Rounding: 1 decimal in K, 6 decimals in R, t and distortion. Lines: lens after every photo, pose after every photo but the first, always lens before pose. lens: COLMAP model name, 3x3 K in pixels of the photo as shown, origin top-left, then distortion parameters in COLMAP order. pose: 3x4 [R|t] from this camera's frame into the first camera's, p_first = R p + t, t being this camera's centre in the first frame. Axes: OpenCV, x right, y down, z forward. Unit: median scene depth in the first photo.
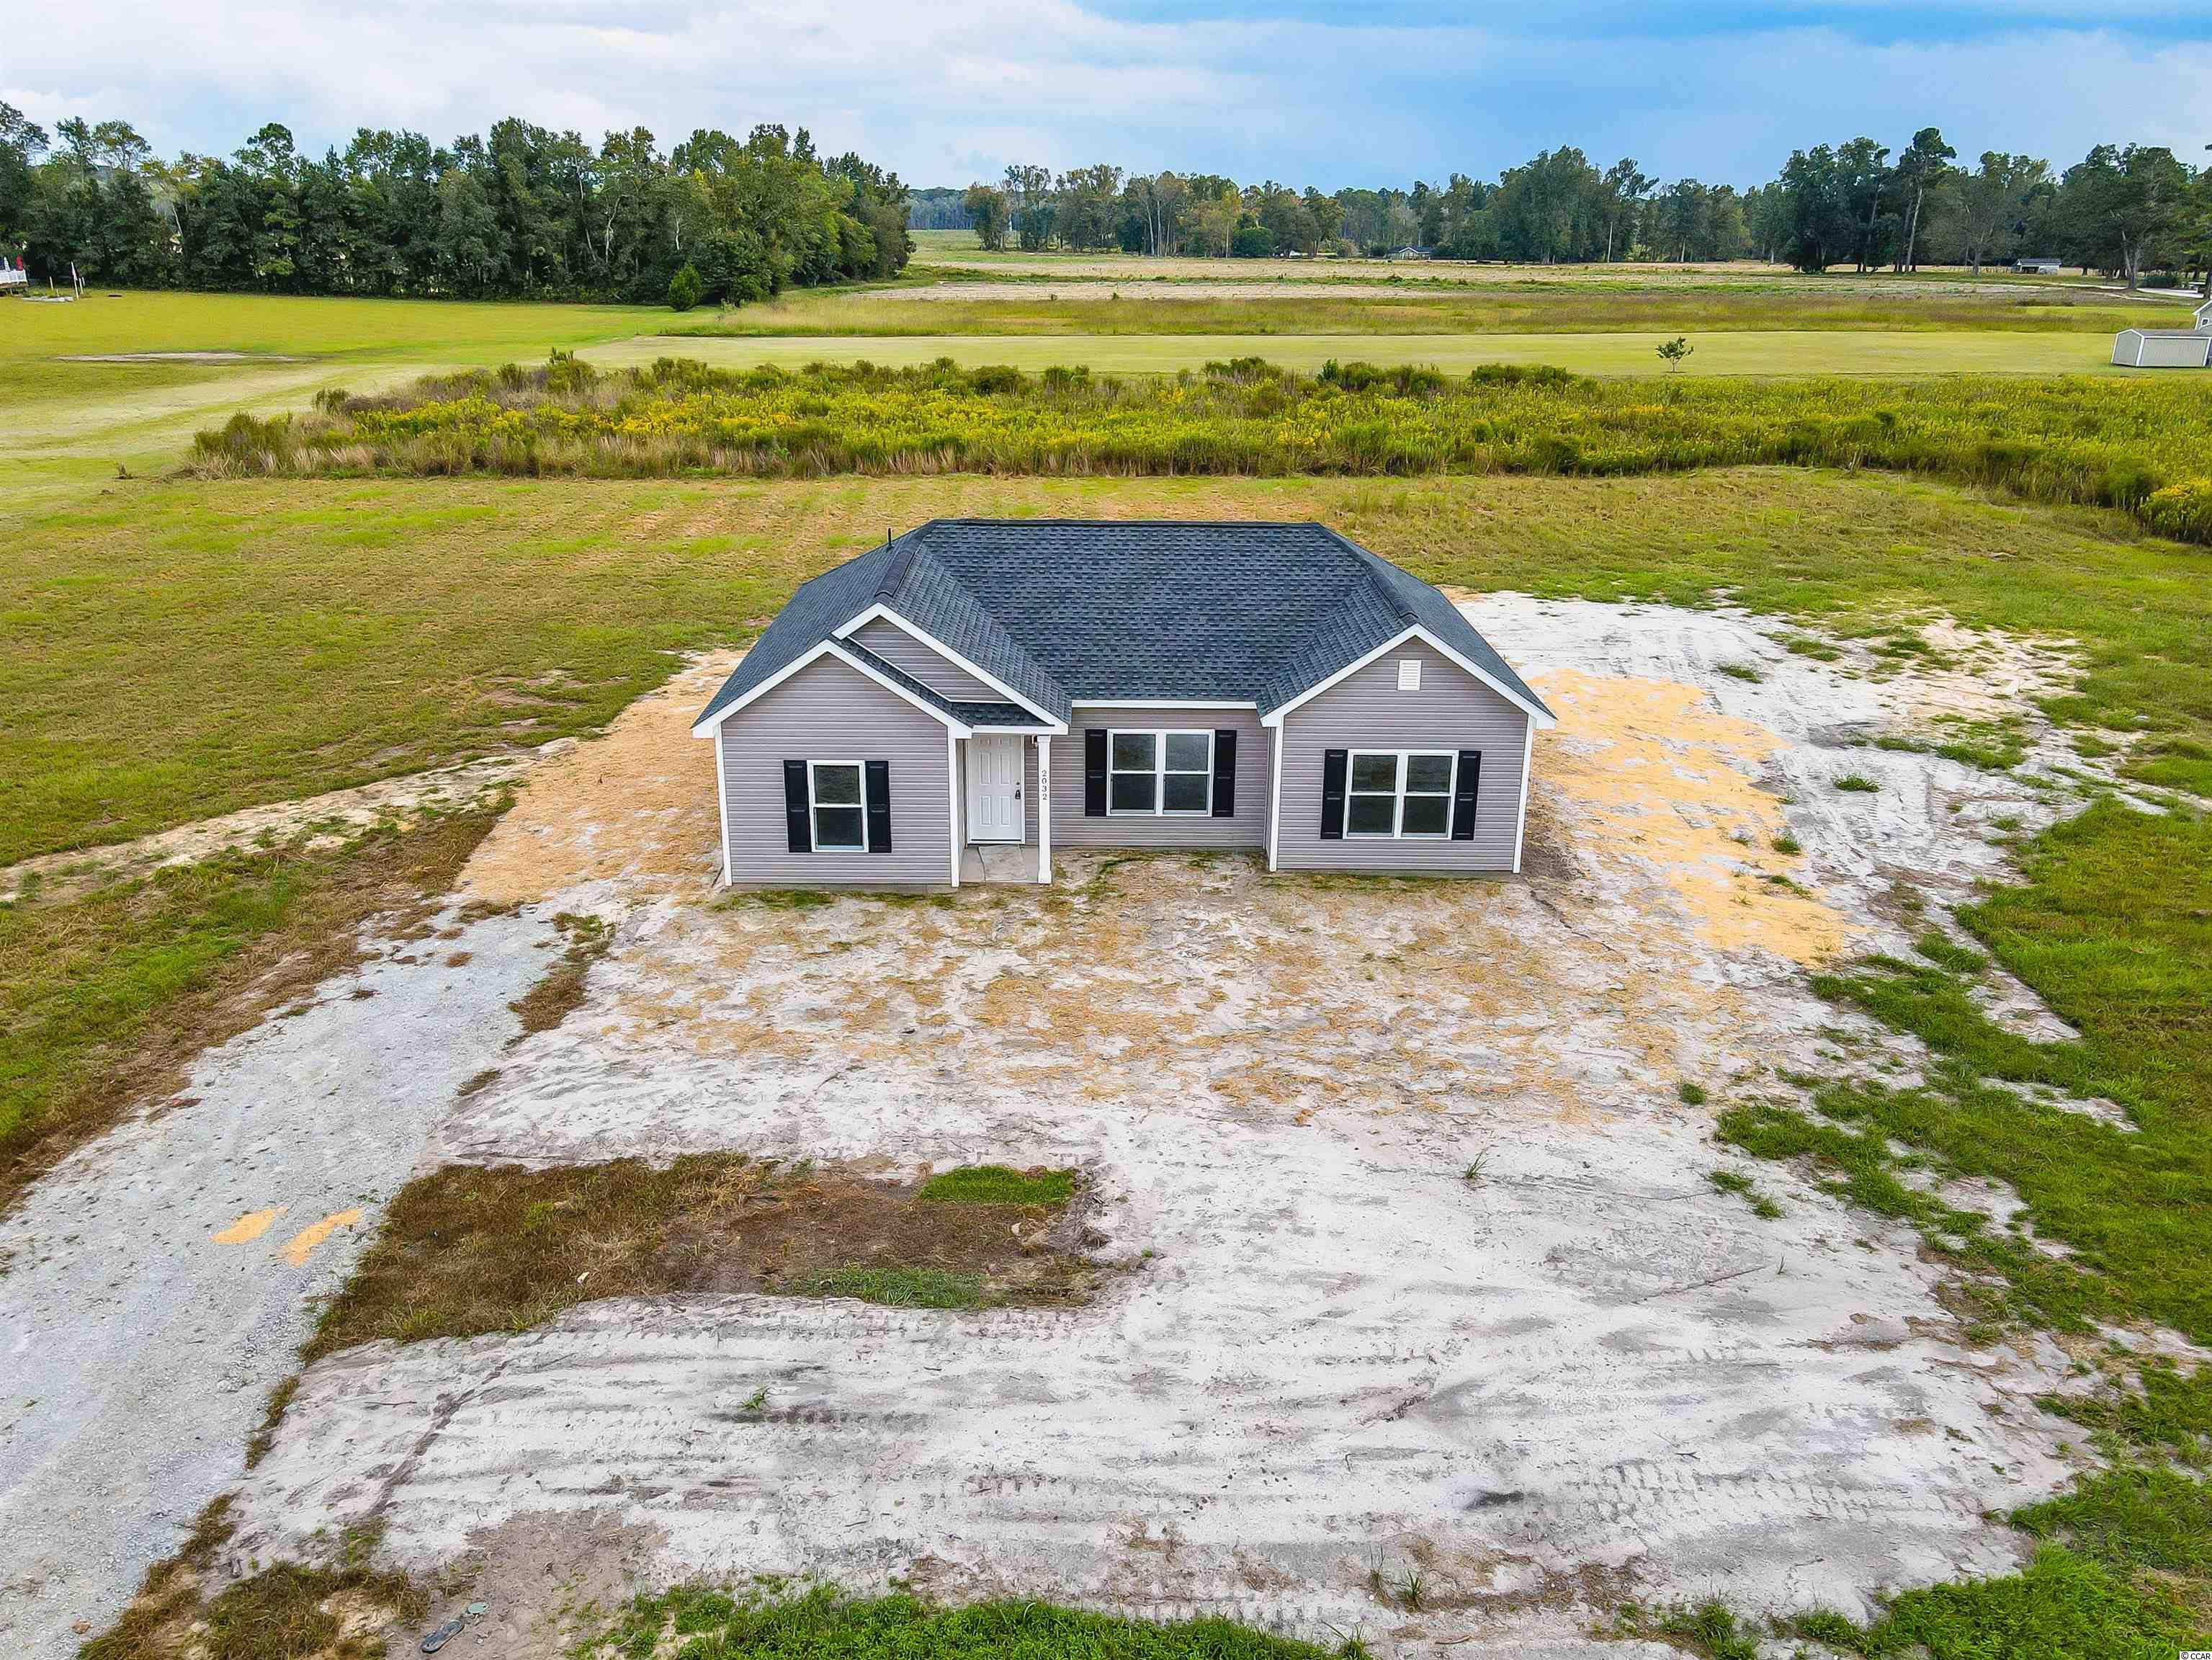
lens RADIAL K [[1647.3, 0, 1106.0], [0, 1647.3, 830.0], [0, 0, 1]] dist [0.005093, 0.033858]
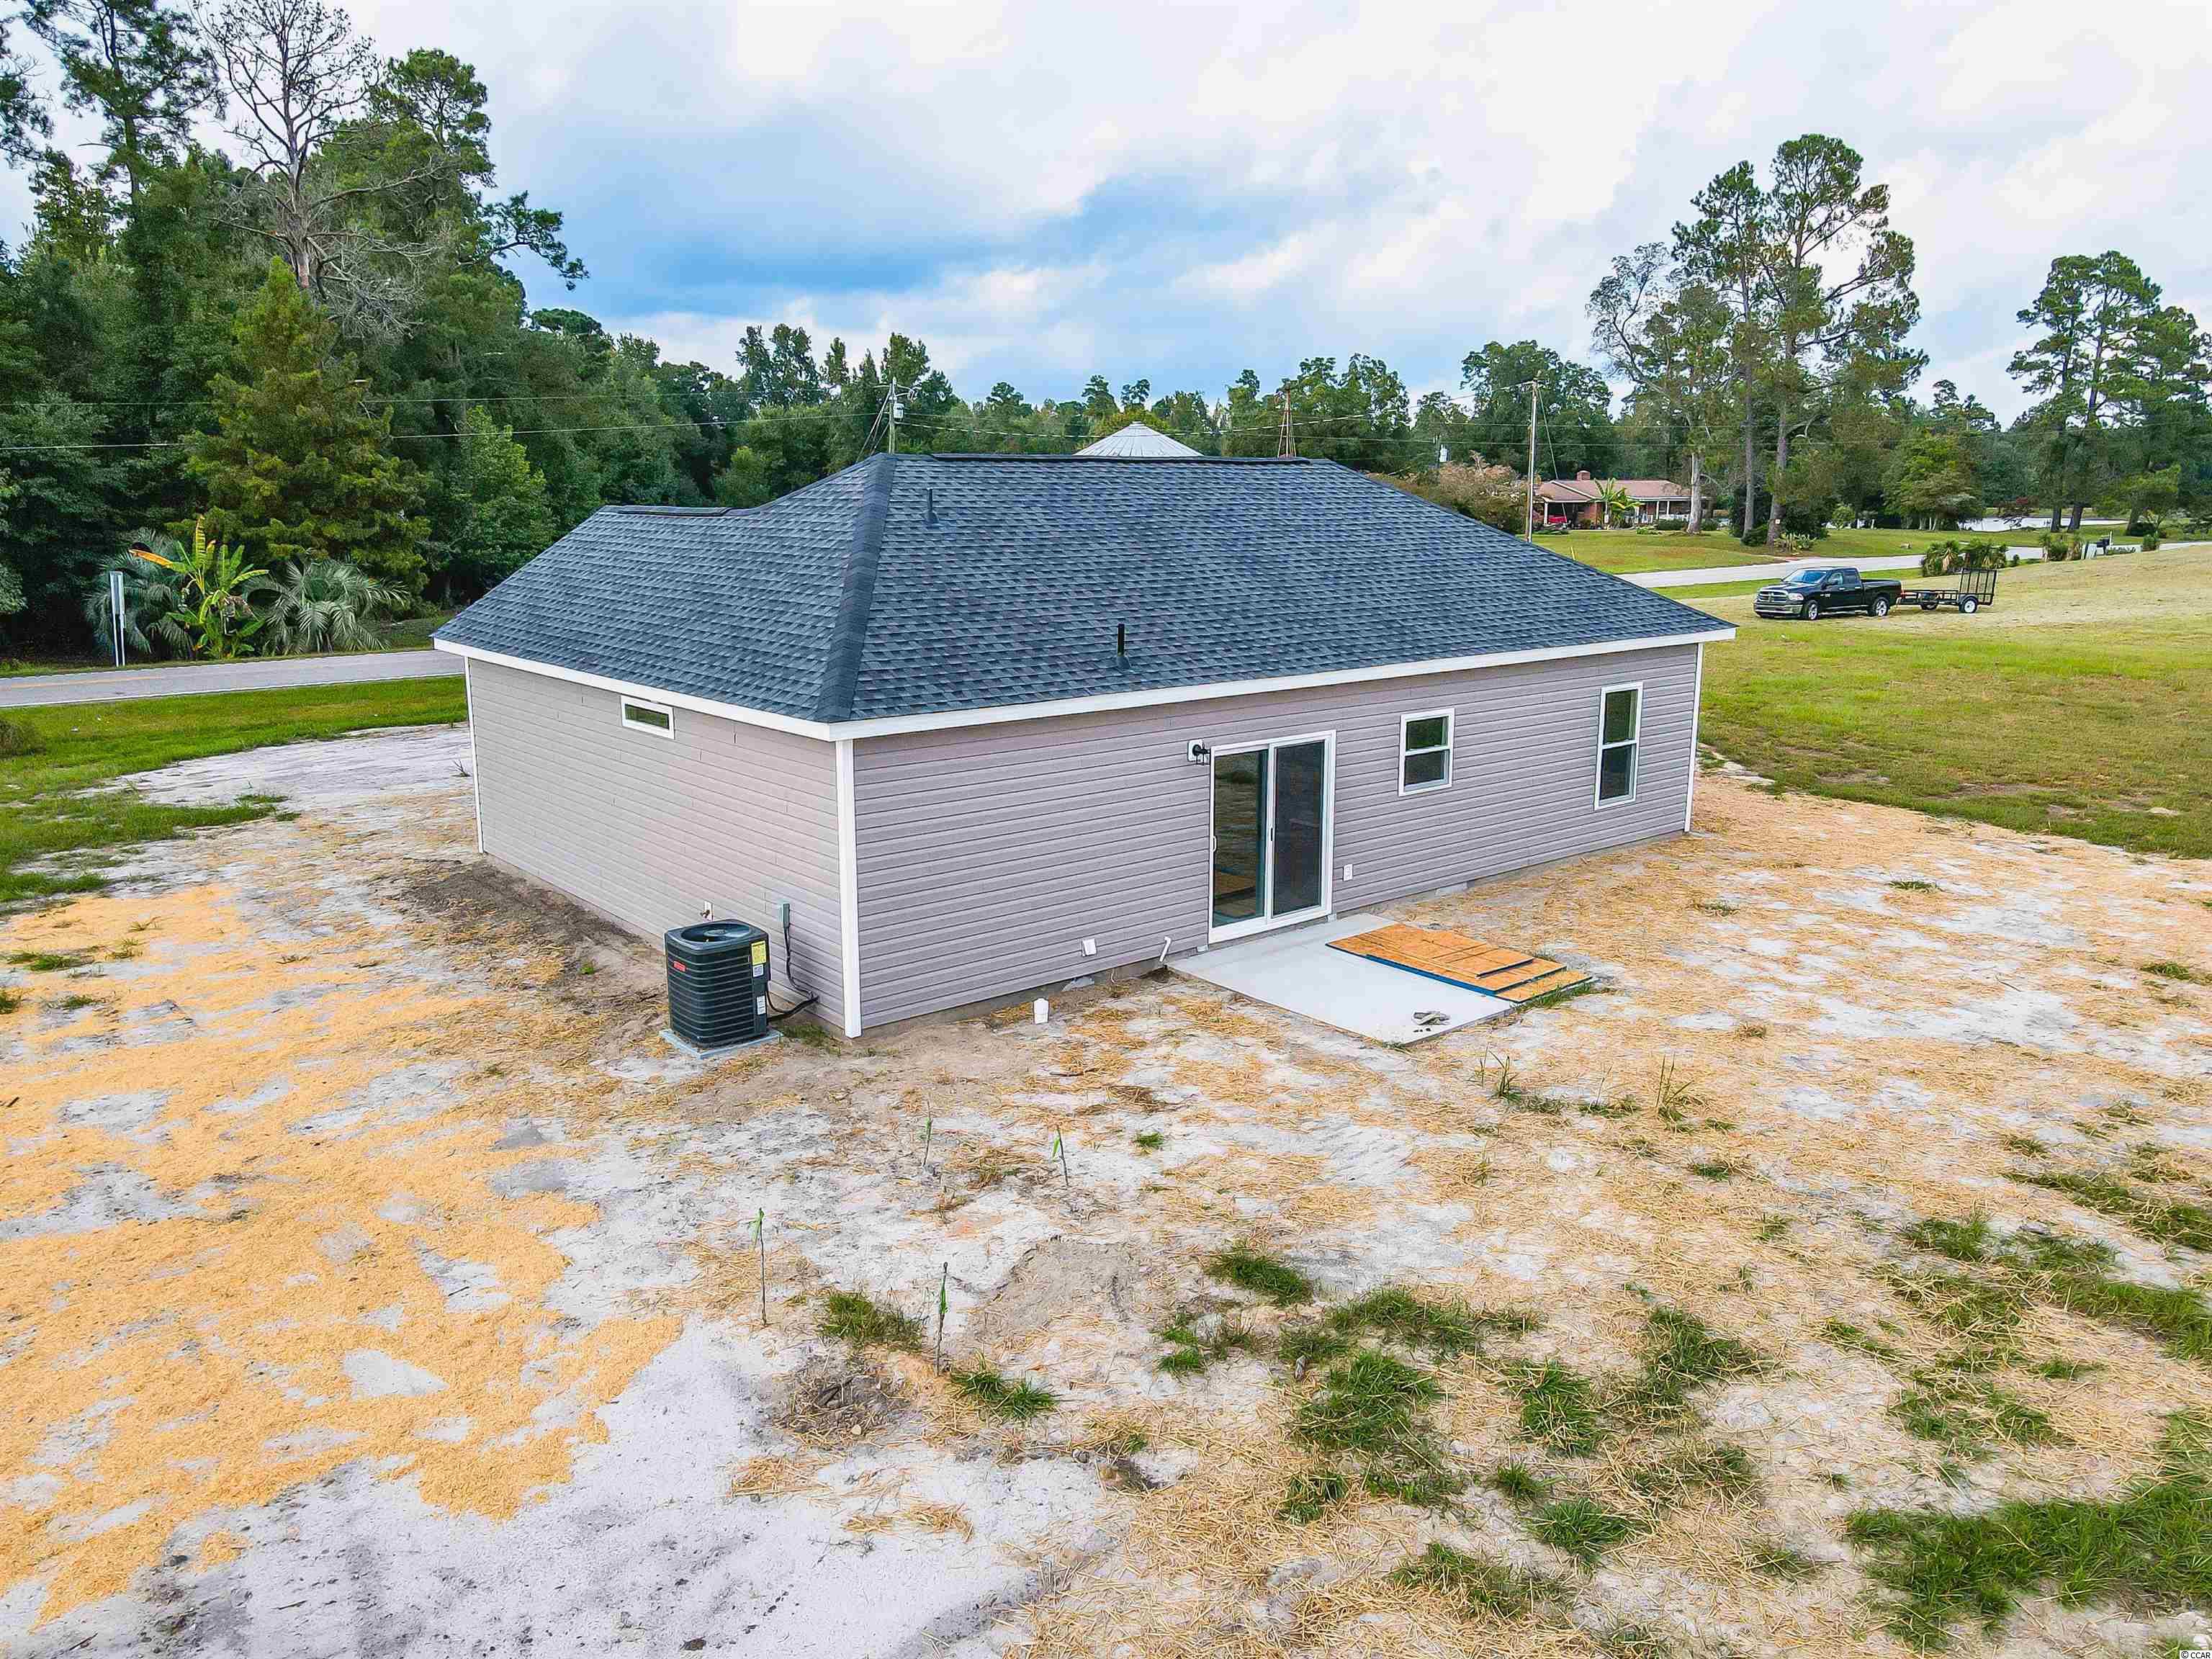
lens RADIAL K [[1617.2, 0, 1107.6], [0, 1617.2, 819.2], [0, 0, 1]] dist [-0.003307, 0.045415]
pose [[-0.774869, 0.119533, -0.620717, 0.511915], [-0.229111, 0.862081, 0.452023, -0.411046], [0.589140, 0.492472, -0.640614, 1.721784]]
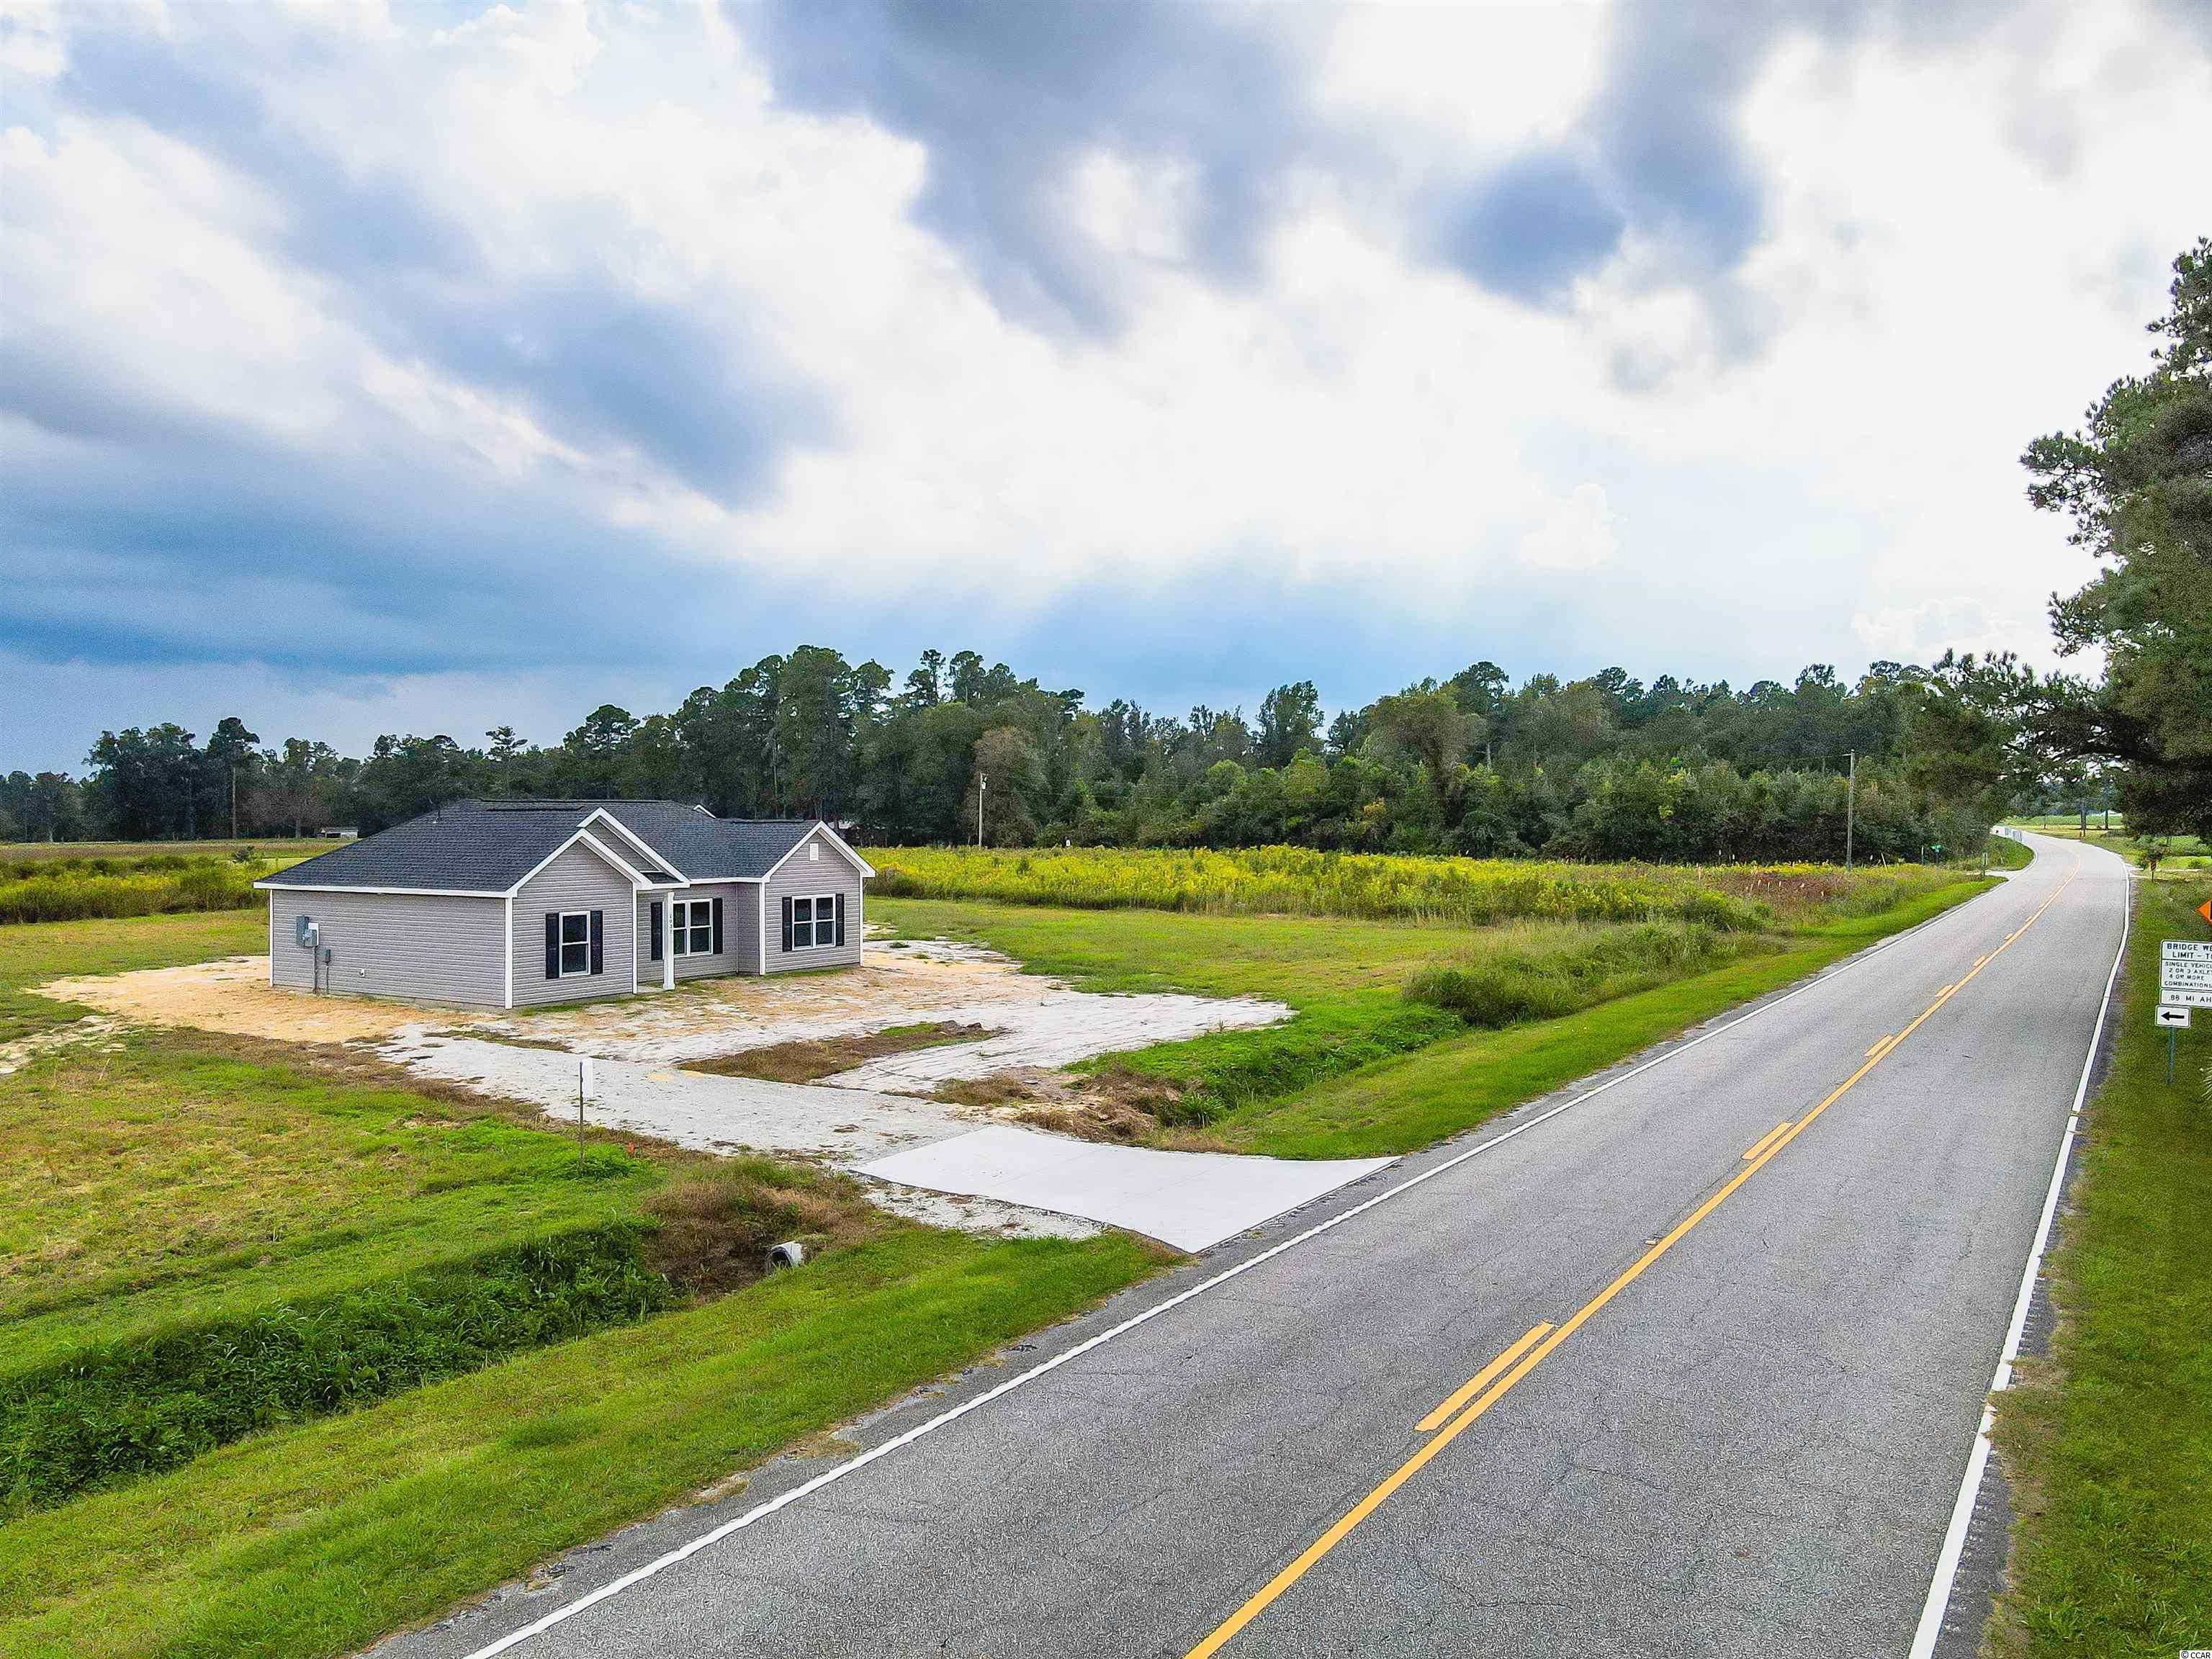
lens RADIAL K [[1617.2, 0, 1107.6], [0, 1617.2, 819.2], [0, 0, 1]] dist [-0.003307, 0.045415]
pose [[0.554178, -0.014046, 0.832279, -1.126658], [0.300807, 0.935668, -0.184503, 0.300330], [-0.776145, 0.352603, 0.522752, -0.200740]]
